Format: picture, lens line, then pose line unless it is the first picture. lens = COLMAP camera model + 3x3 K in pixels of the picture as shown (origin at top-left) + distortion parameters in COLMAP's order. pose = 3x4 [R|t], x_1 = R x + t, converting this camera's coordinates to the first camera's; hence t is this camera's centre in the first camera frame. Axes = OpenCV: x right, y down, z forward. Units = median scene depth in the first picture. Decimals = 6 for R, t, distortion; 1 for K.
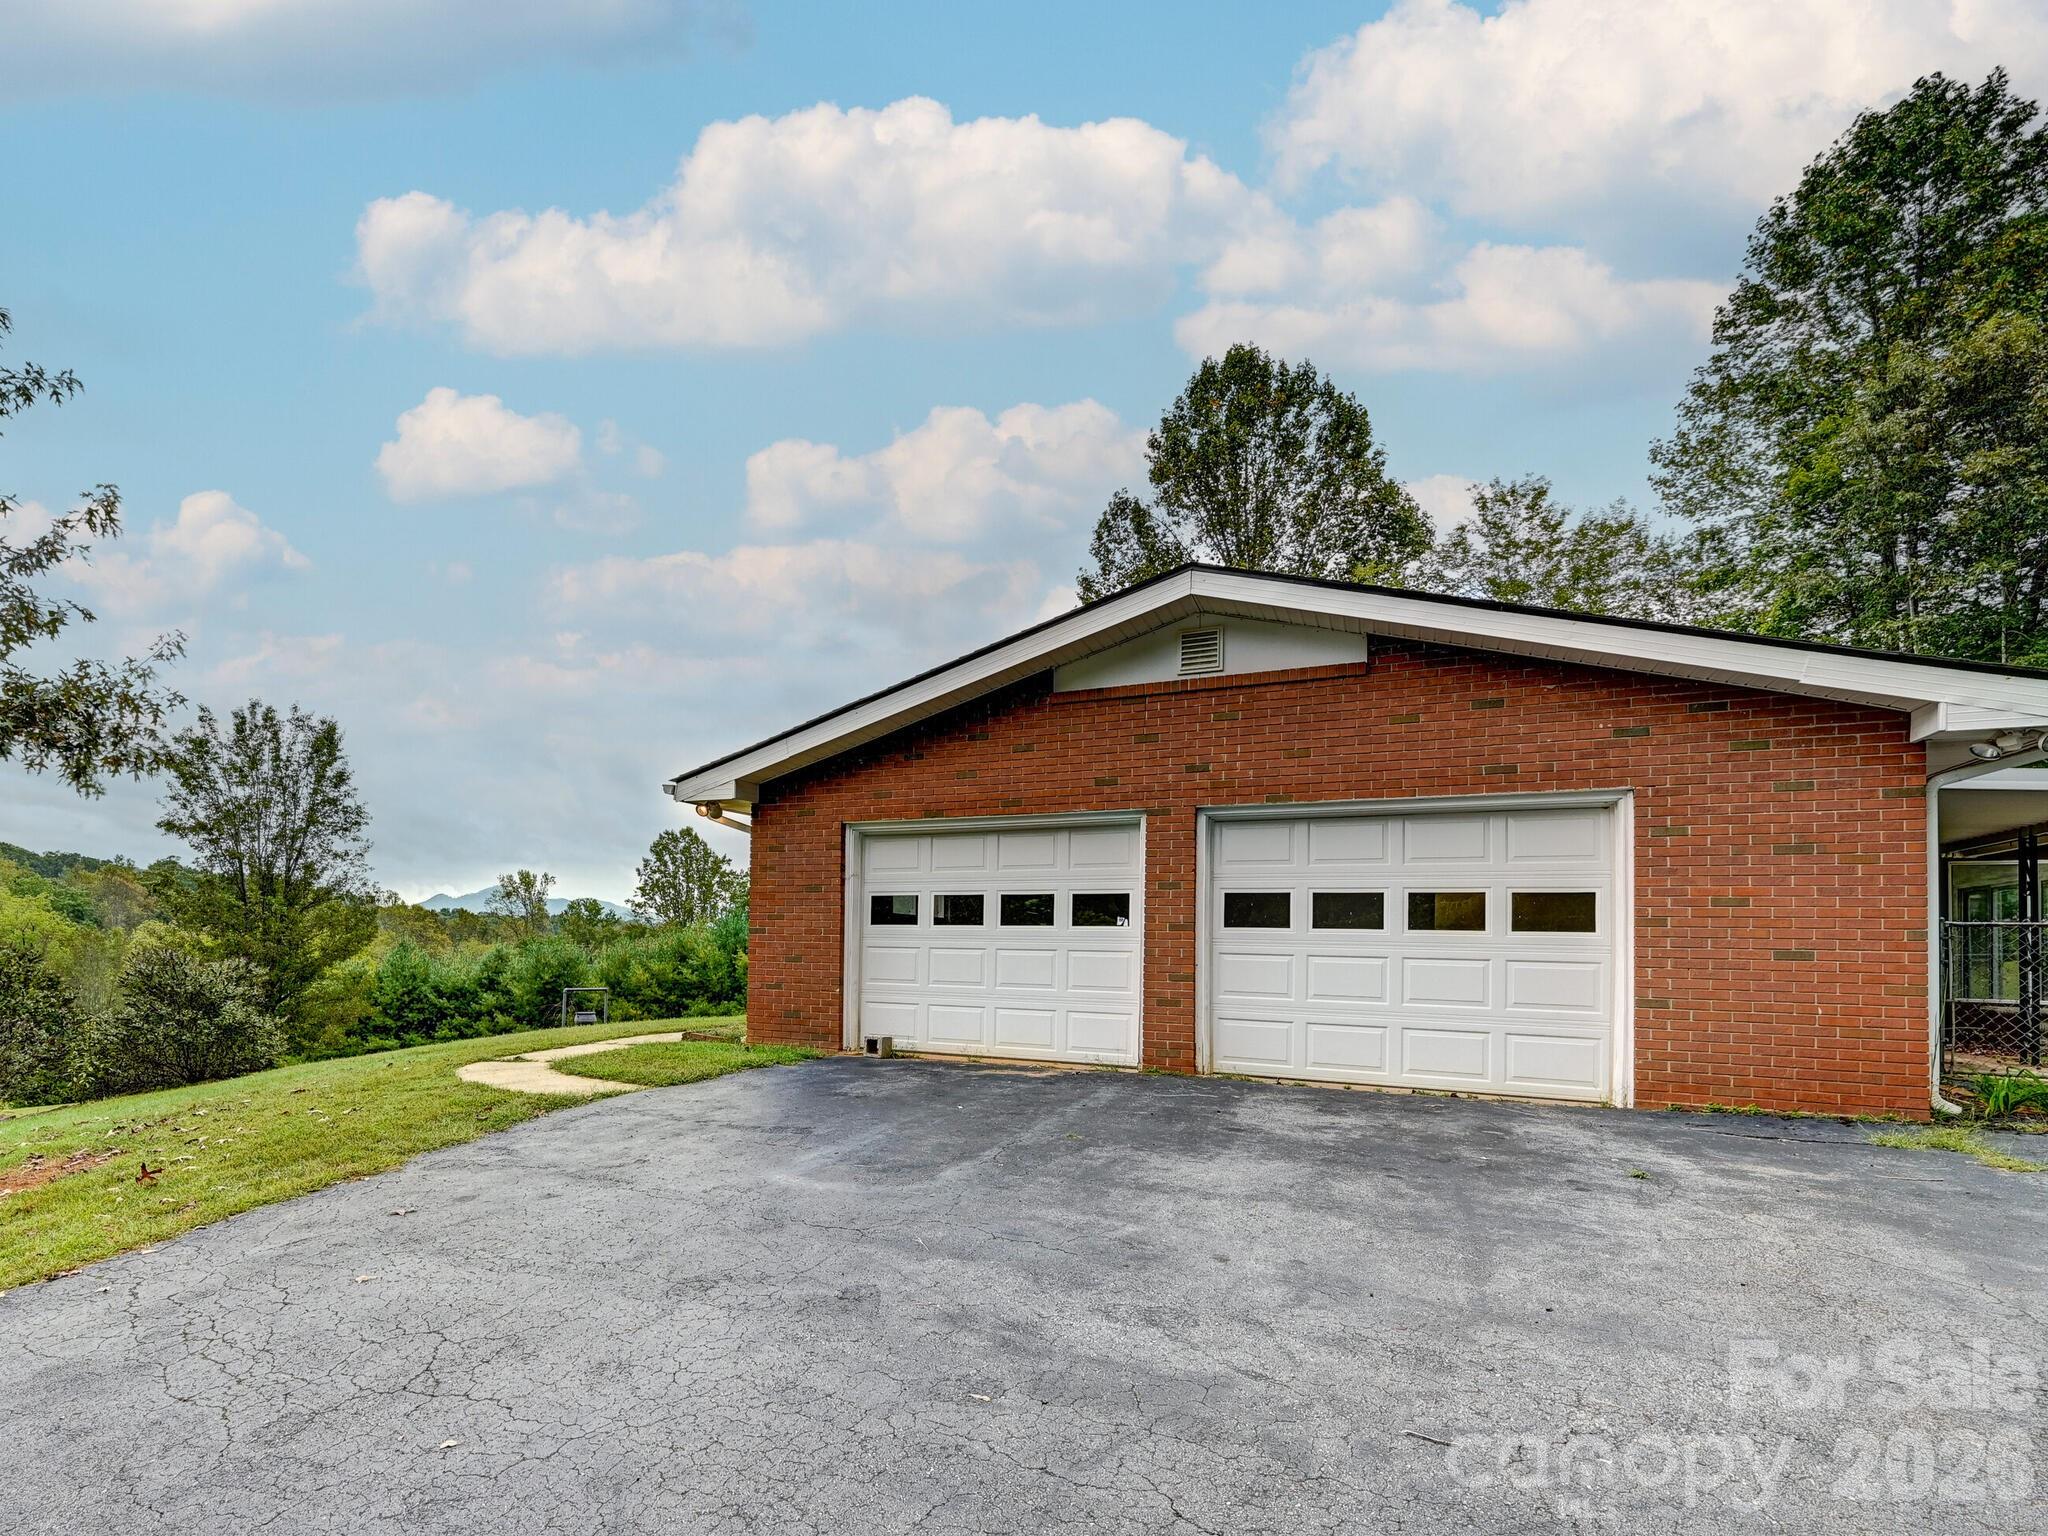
lens RADIAL K [[1026.3, 0, 919.9], [0, 1026.3, 916.9], [0, 0, 1]] dist [0.002913, -0.000468]
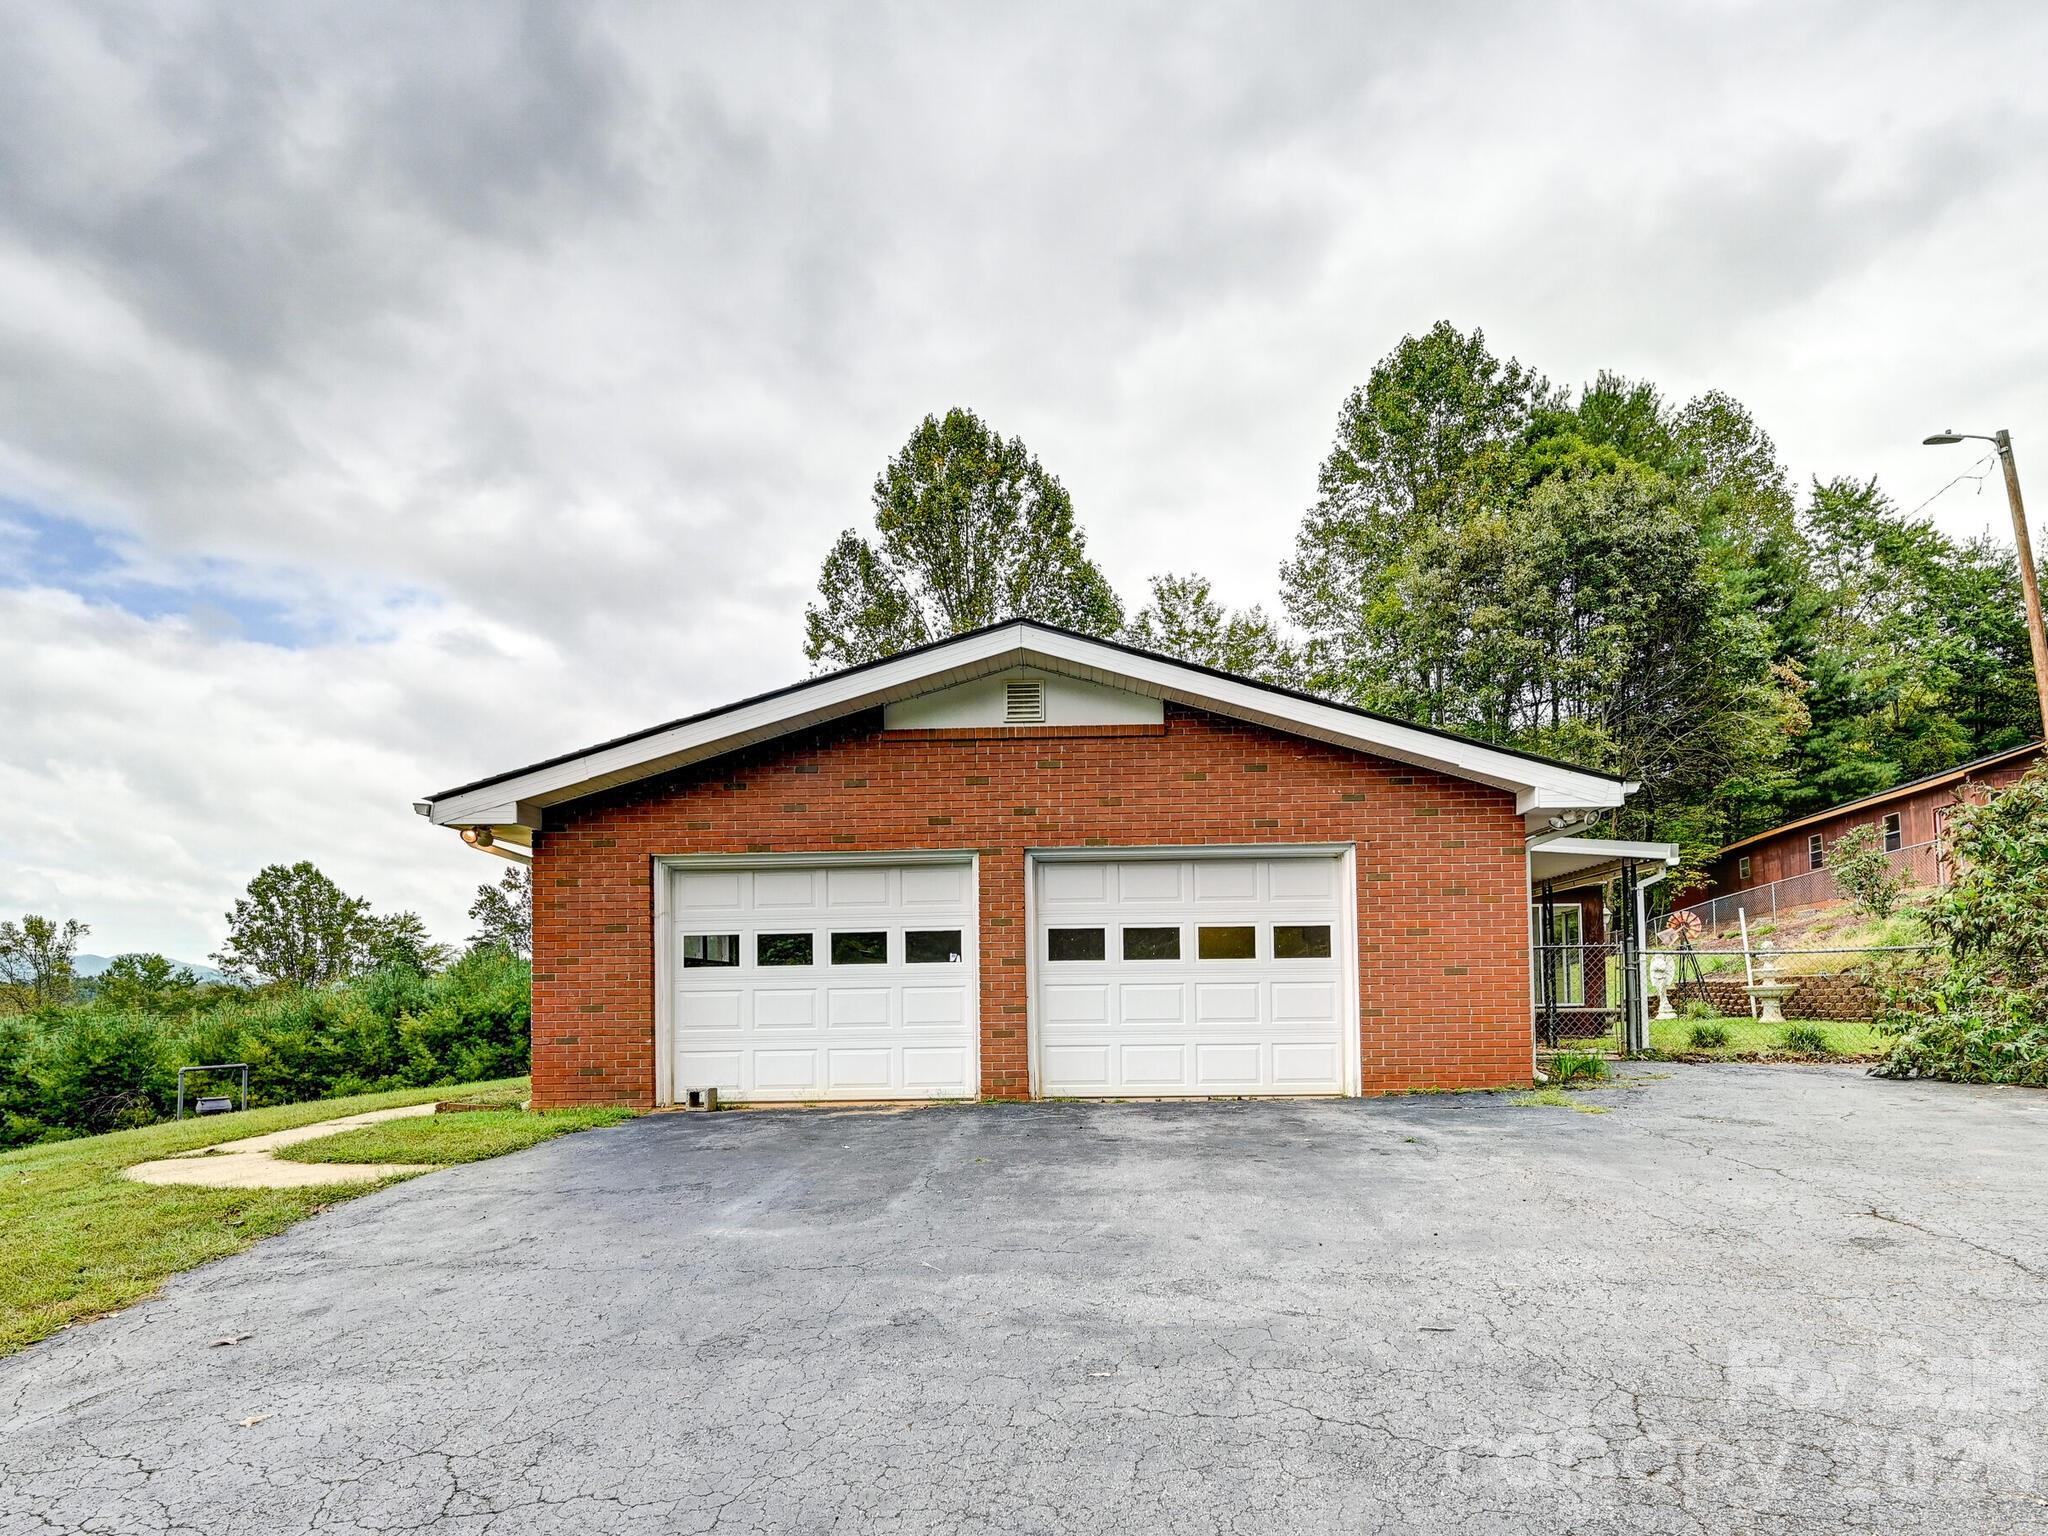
lens RADIAL K [[1033.5, 0, 1120.1], [0, 1033.5, 955.3], [0, 0, 1]] dist [0.004254, 0.000571]
pose [[0.890777, -0.020027, 0.453999, -0.125725], [0.023972, 0.999708, -0.002934, 0.009132], [-0.453807, 0.013497, 0.890998, 0.004249]]
